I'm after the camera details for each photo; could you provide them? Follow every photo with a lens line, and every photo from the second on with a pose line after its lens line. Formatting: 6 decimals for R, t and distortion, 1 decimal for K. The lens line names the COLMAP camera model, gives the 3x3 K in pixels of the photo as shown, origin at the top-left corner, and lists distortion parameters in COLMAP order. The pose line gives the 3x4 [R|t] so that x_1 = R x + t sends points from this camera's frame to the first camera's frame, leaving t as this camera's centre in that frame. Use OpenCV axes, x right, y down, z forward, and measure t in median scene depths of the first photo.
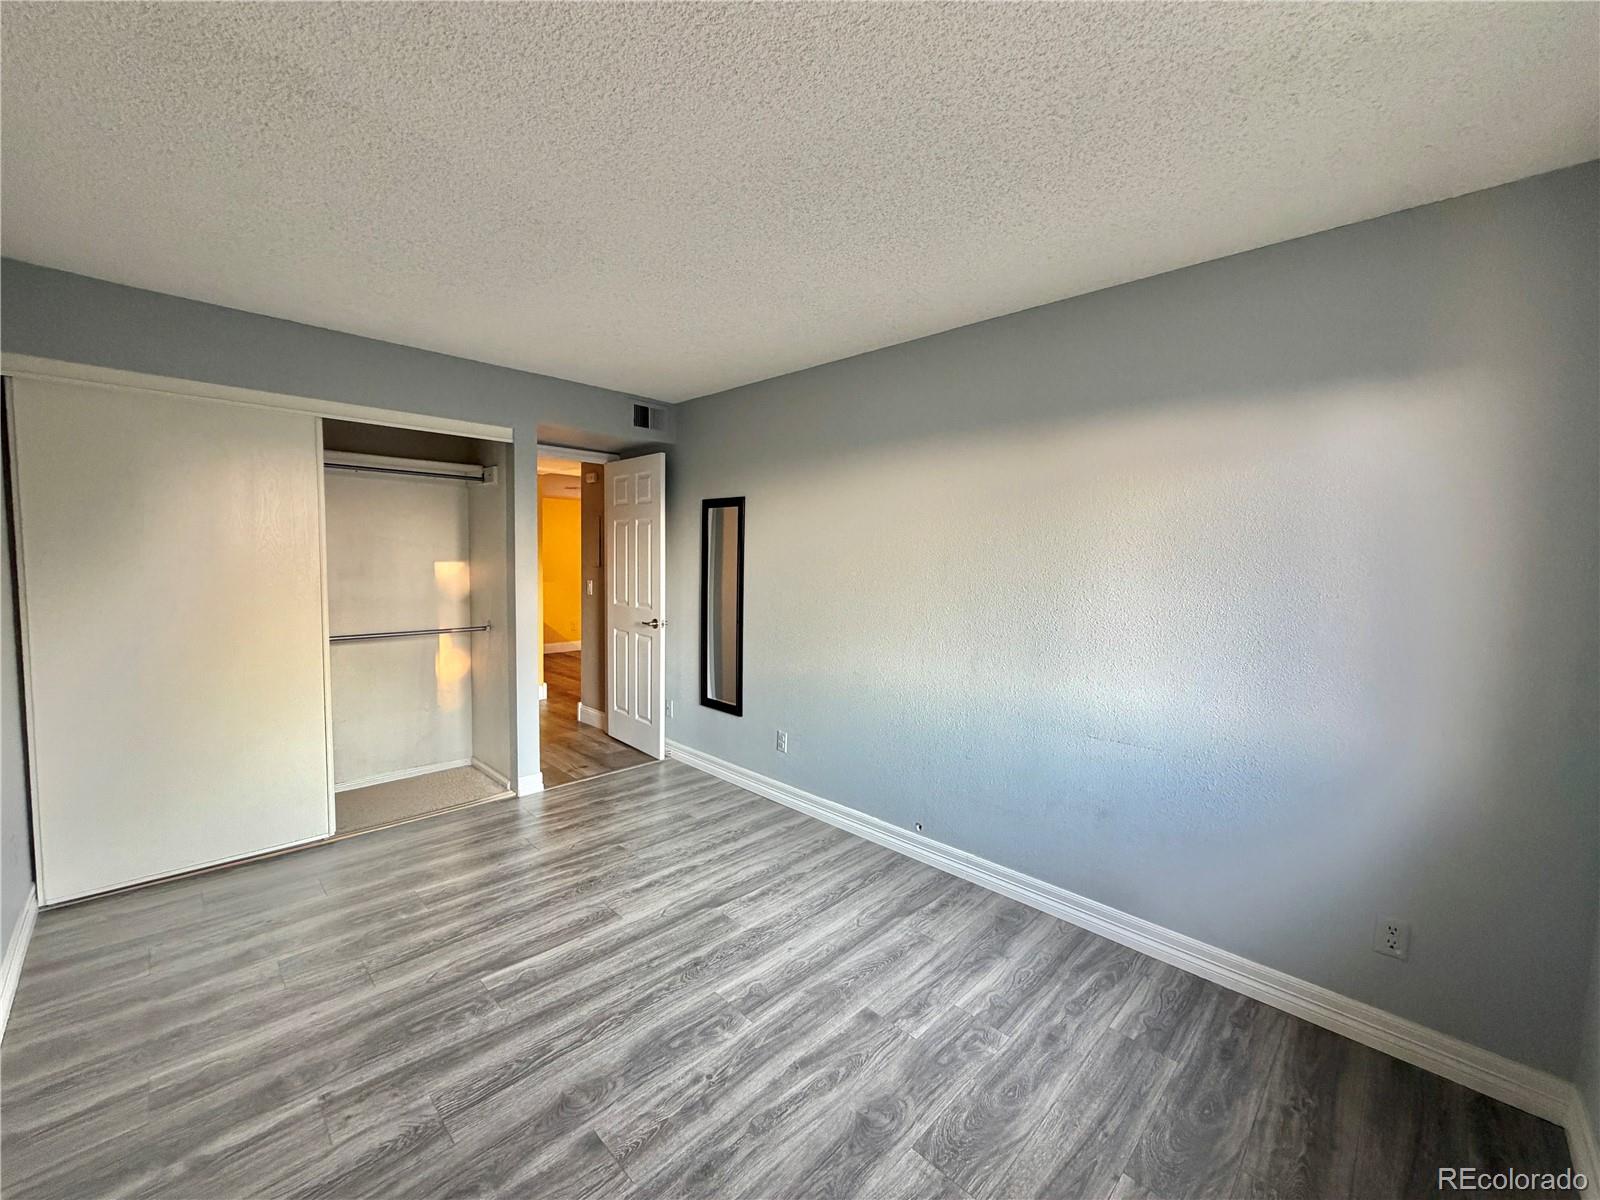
lens RADIAL K [[639.4, 0, 796.2], [0, 639.4, 600.2], [0, 0, 1]] dist [0.001654, -0.000089]
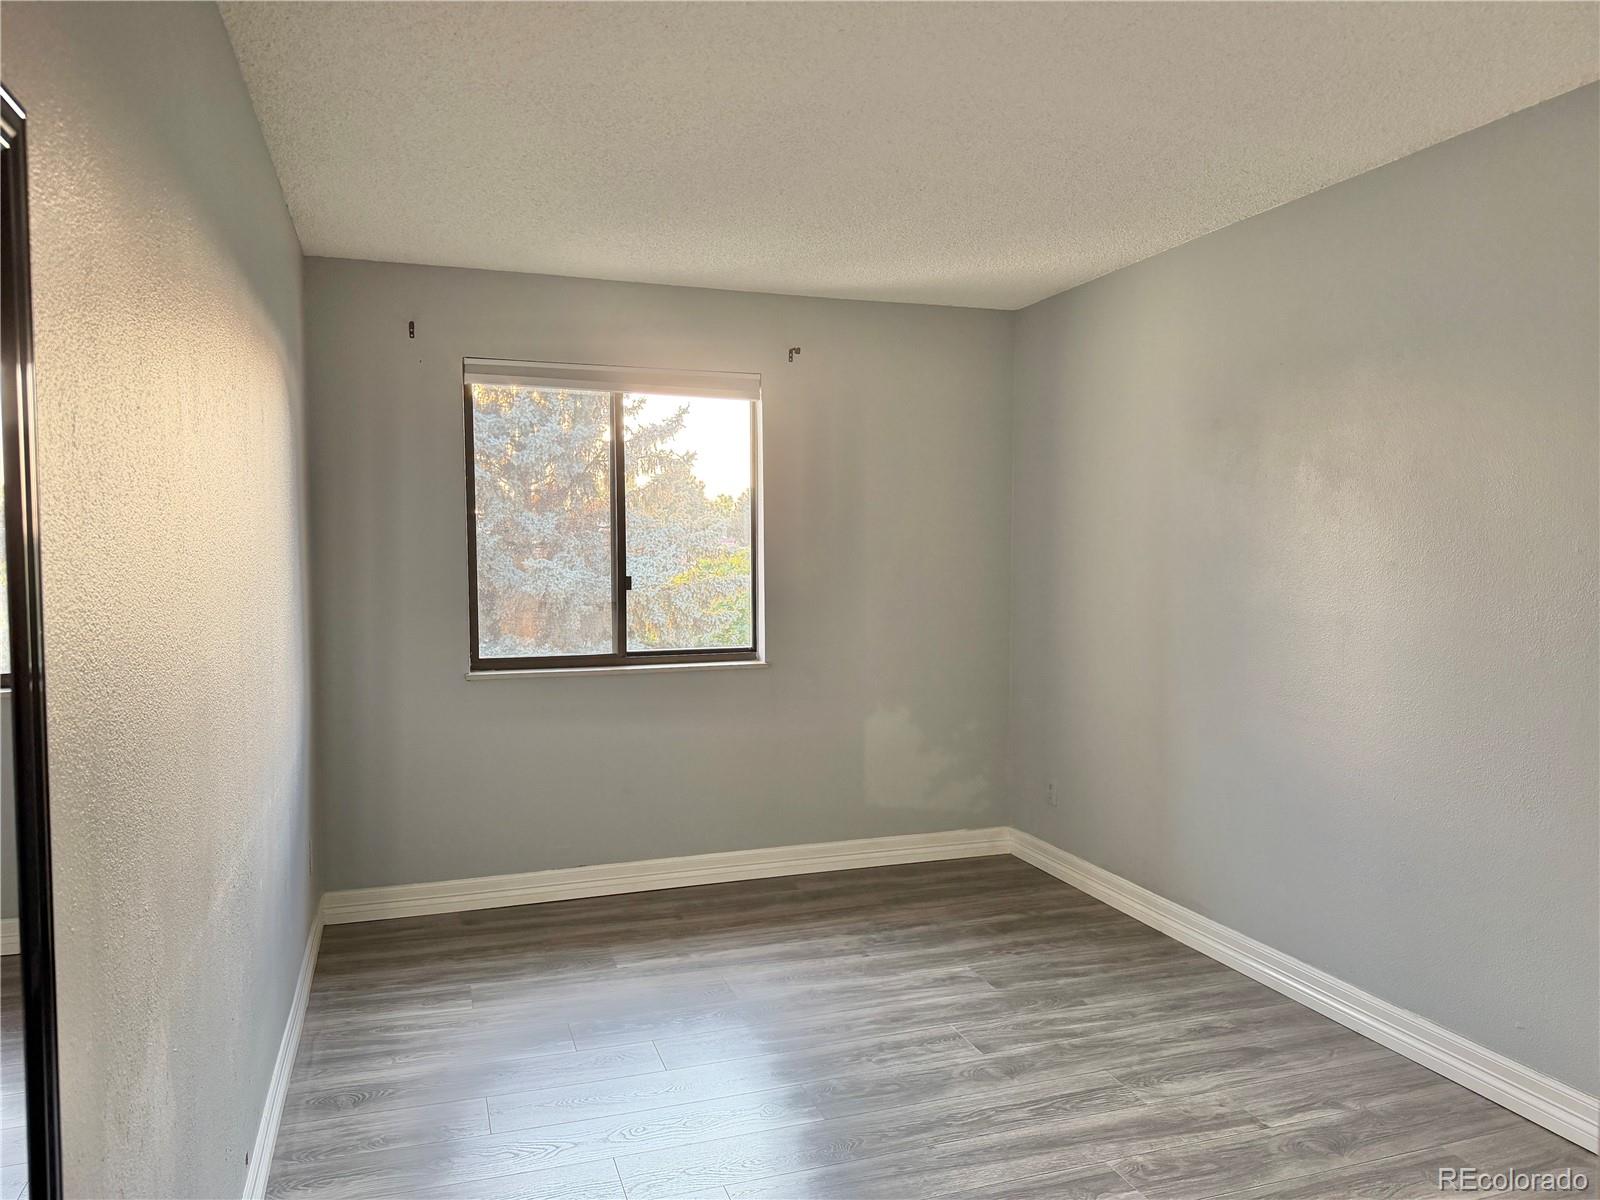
lens RADIAL K [[1130.7, 0, 800.0], [0, 1130.7, 600.0], [0, 0, 1]] dist [-0.001295, -0.001178]
pose [[-0.896855, -0.041439, 0.440379, -0.748272], [0.014964, 0.992189, 0.123840, -0.170030], [-0.442071, 0.117656, -0.889230, 2.416512]]
